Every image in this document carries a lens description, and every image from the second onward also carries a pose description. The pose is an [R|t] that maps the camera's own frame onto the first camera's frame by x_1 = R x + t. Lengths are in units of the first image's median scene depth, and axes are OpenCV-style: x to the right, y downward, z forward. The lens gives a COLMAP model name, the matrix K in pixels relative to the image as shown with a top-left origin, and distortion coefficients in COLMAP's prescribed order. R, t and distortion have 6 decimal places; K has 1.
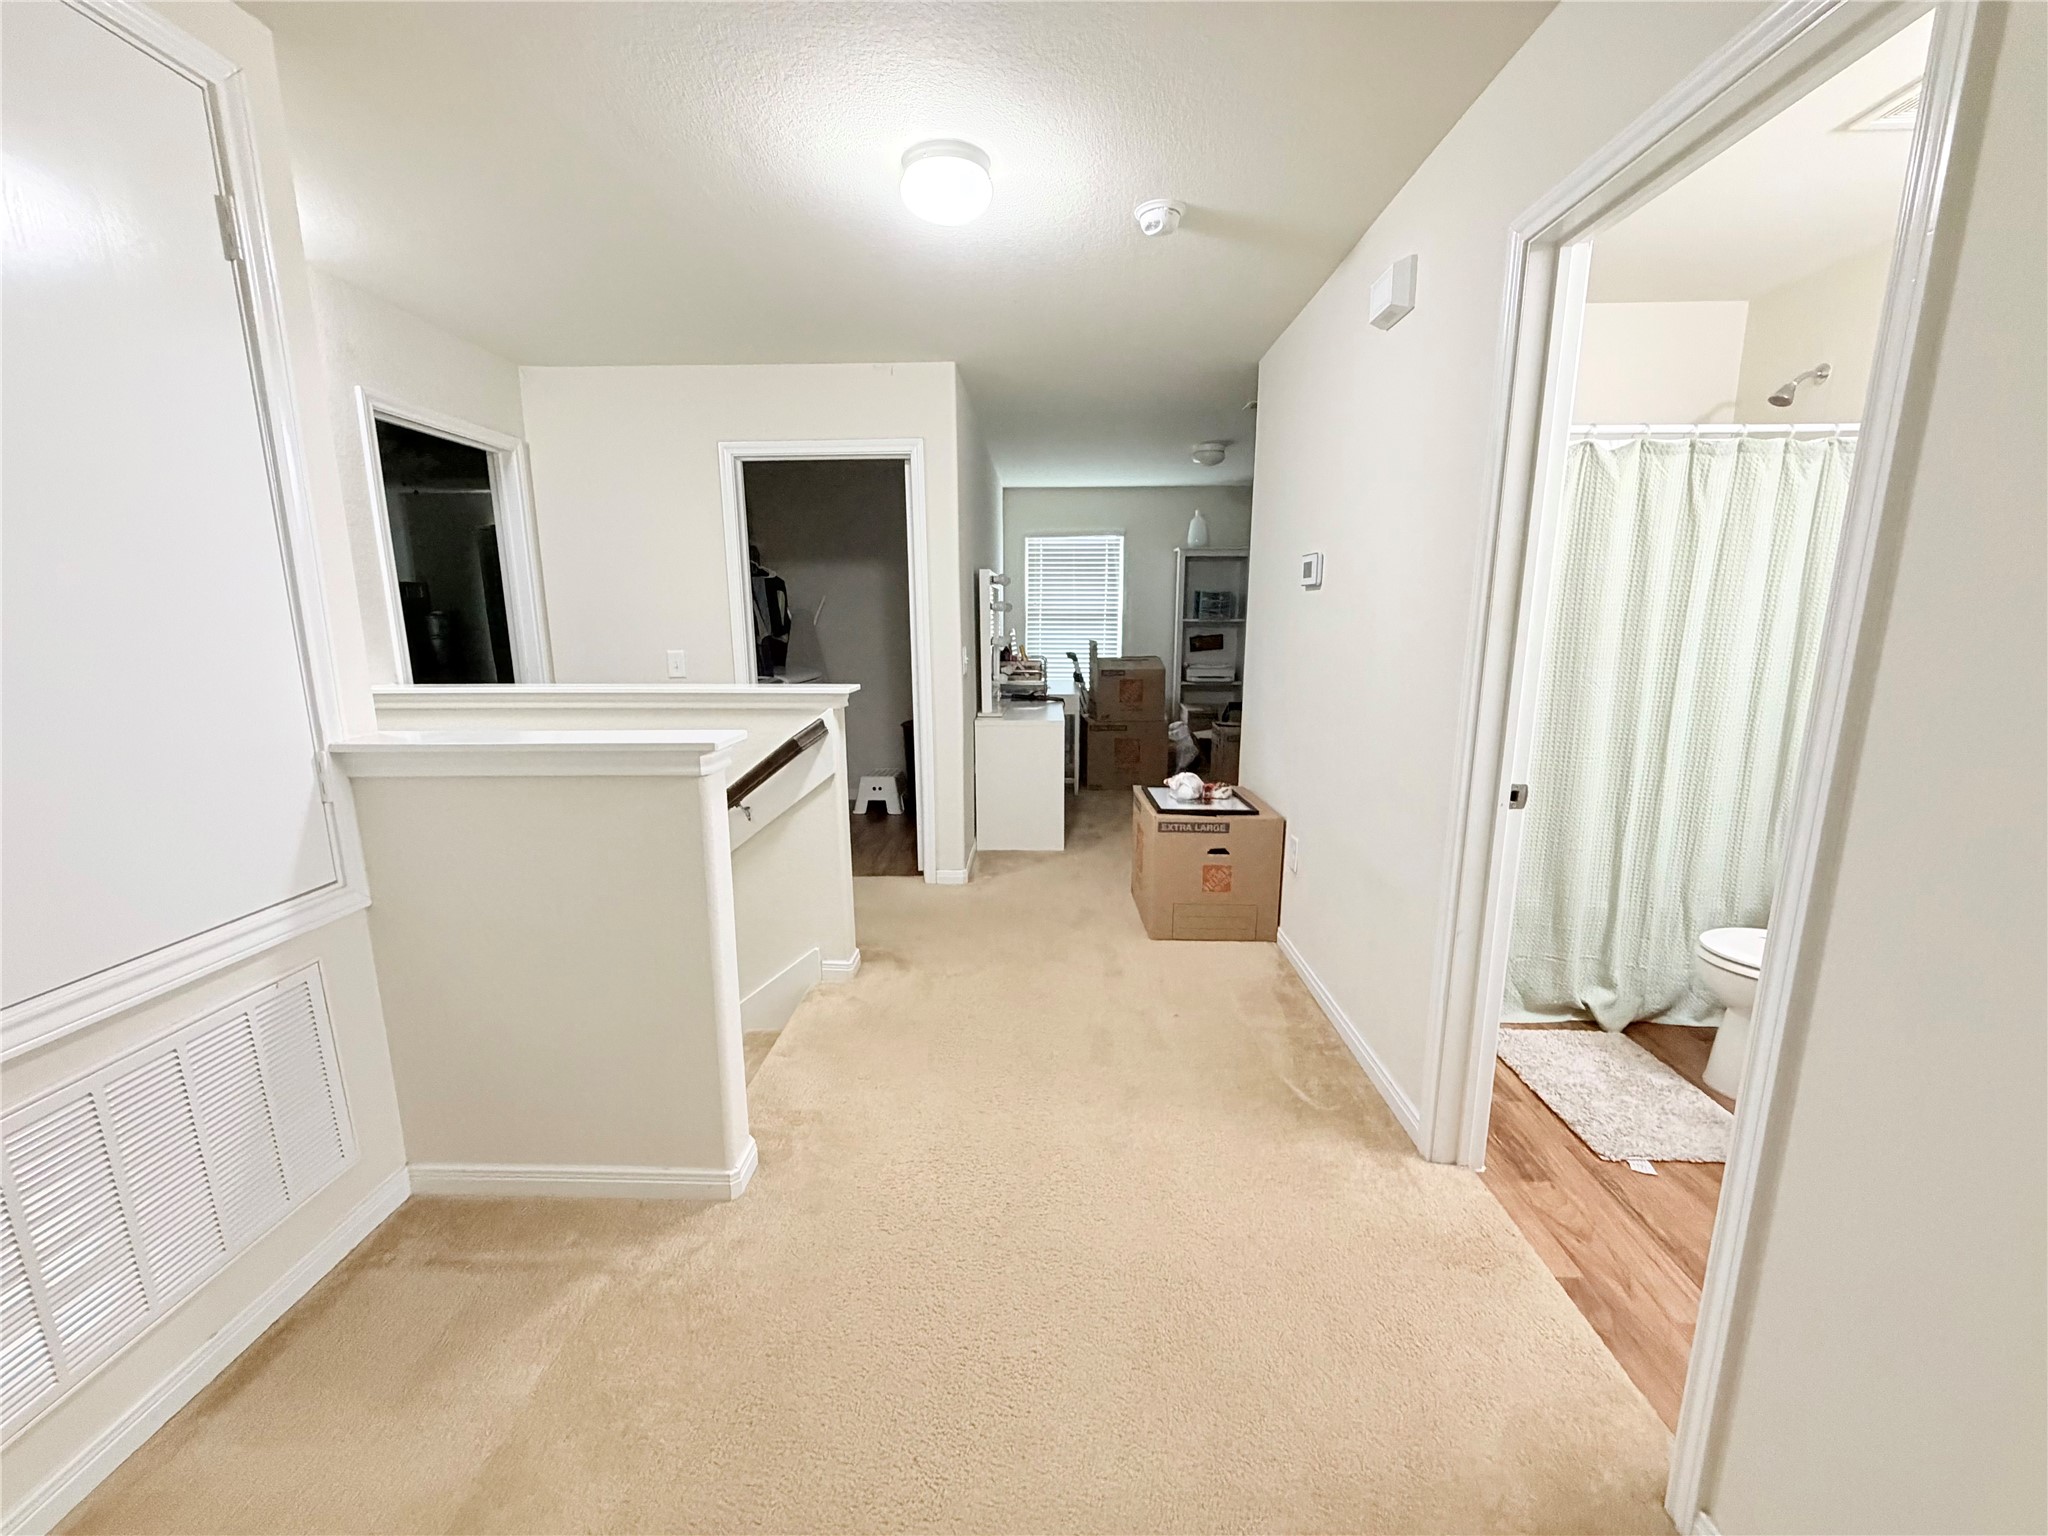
lens RADIAL K [[813.4, 0, 1018.8], [0, 813.4, 768.7], [0, 0, 1]] dist [0.000209, -0.000071]
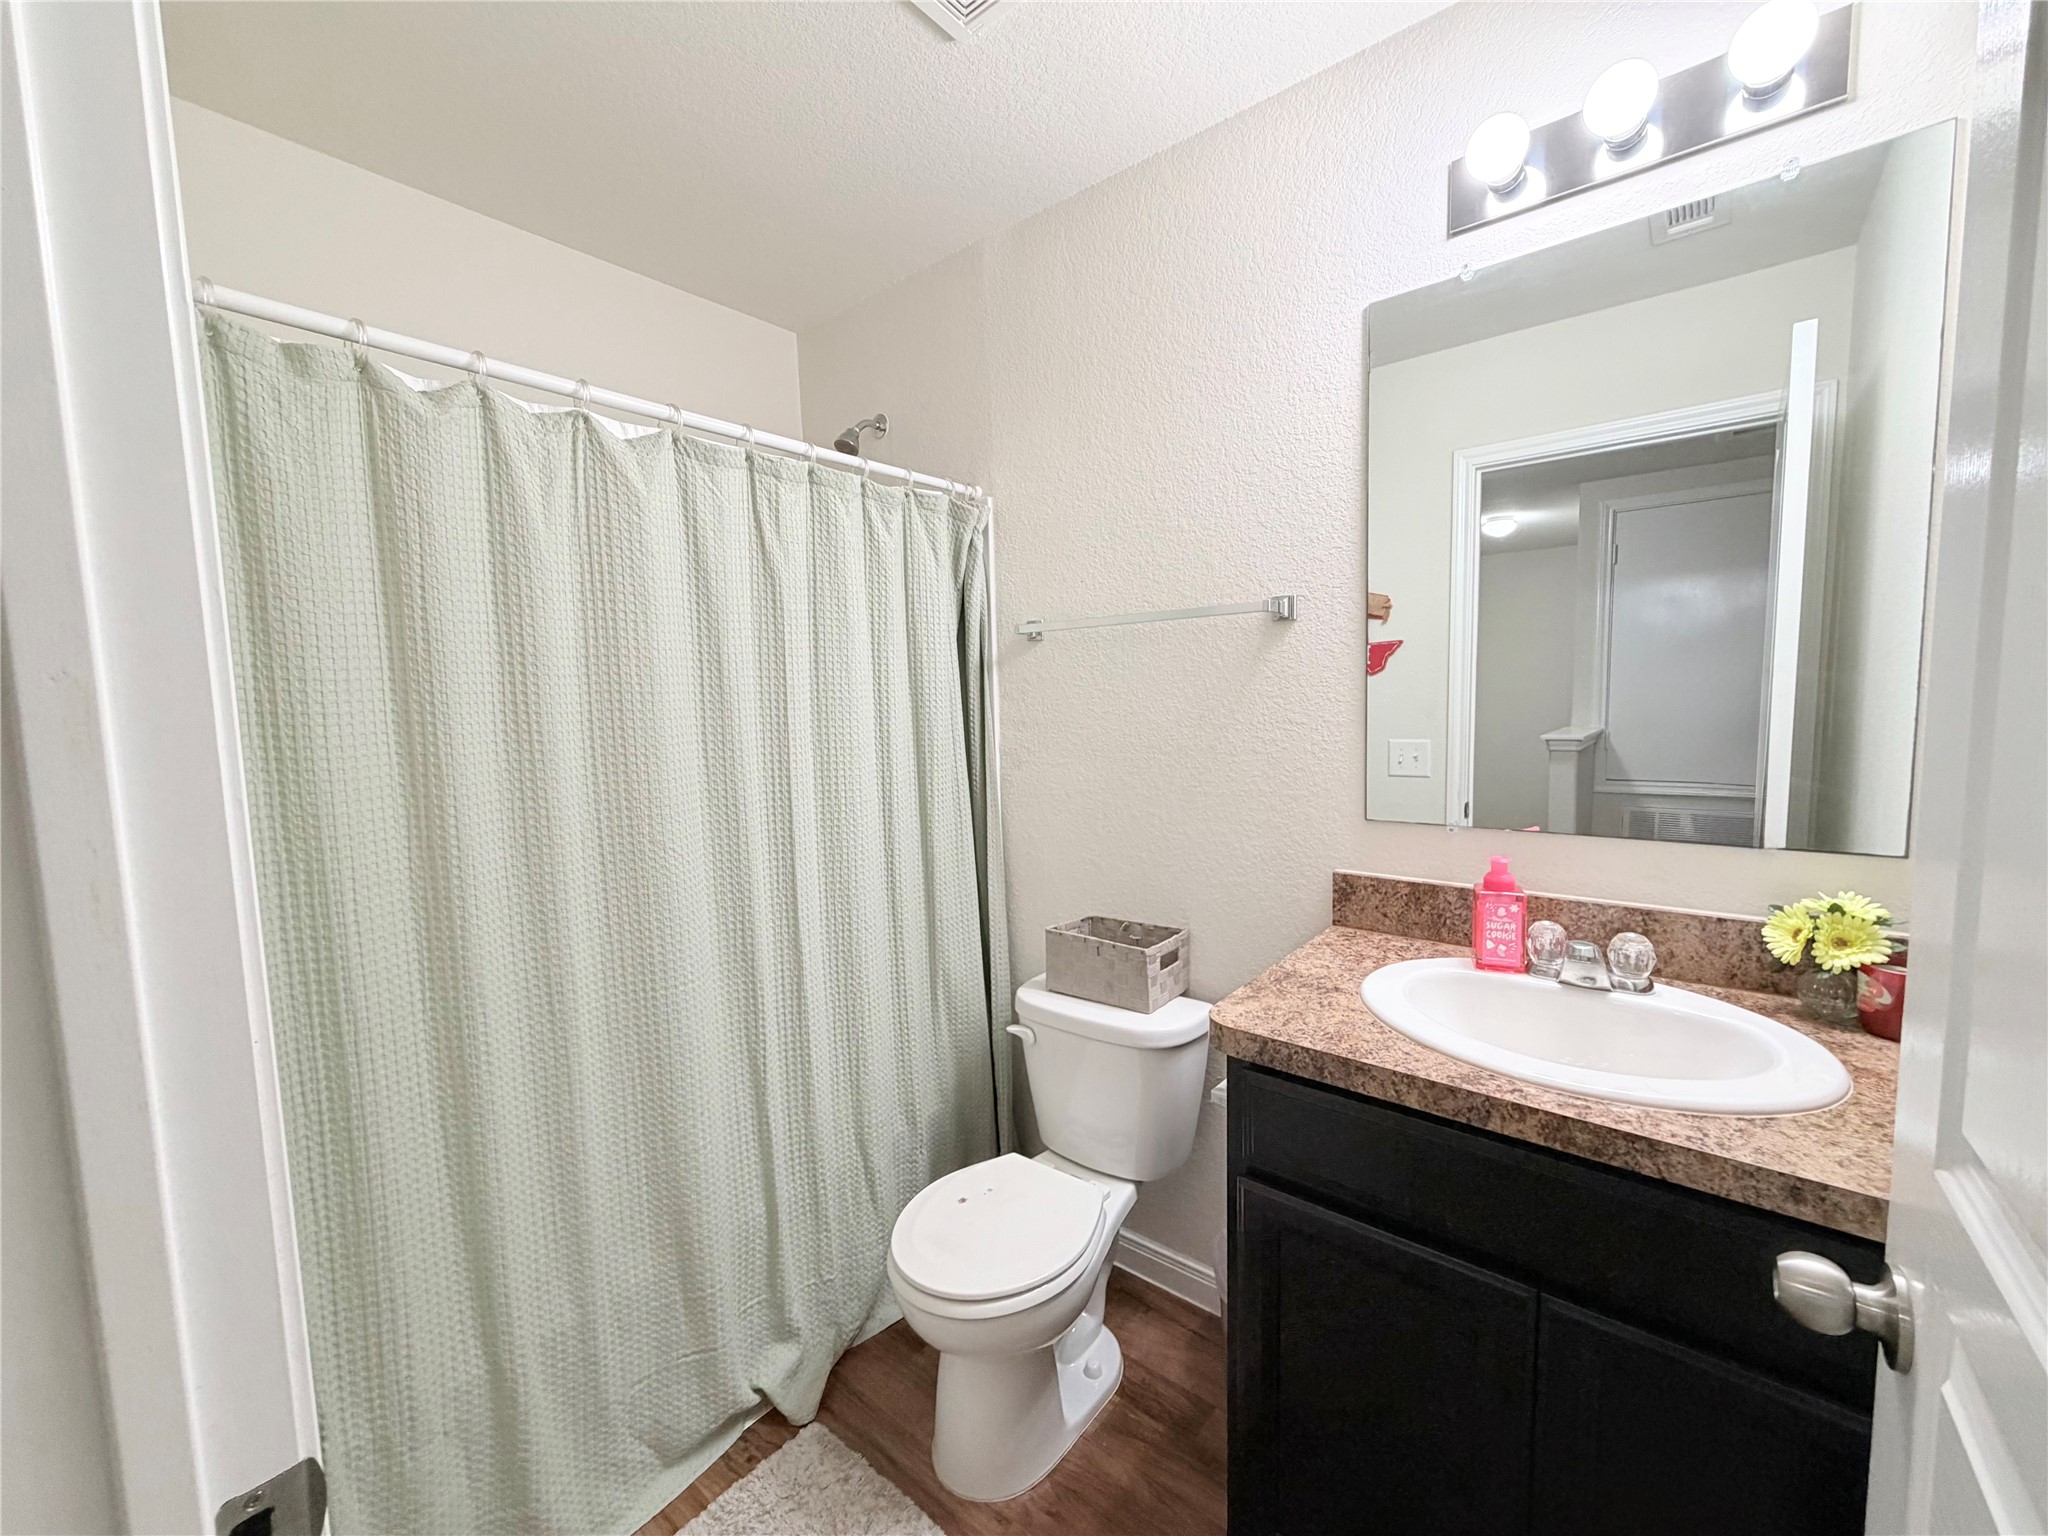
lens RADIAL K [[813.4, 0, 1018.8], [0, 813.4, 768.7], [0, 0, 1]] dist [0.000209, -0.000071]
pose [[0.608776, -0.085019, 0.788774, 0.429378], [0.173644, 0.984413, -0.027912, -0.105518], [-0.774106, 0.153958, 0.614050, 0.479490]]
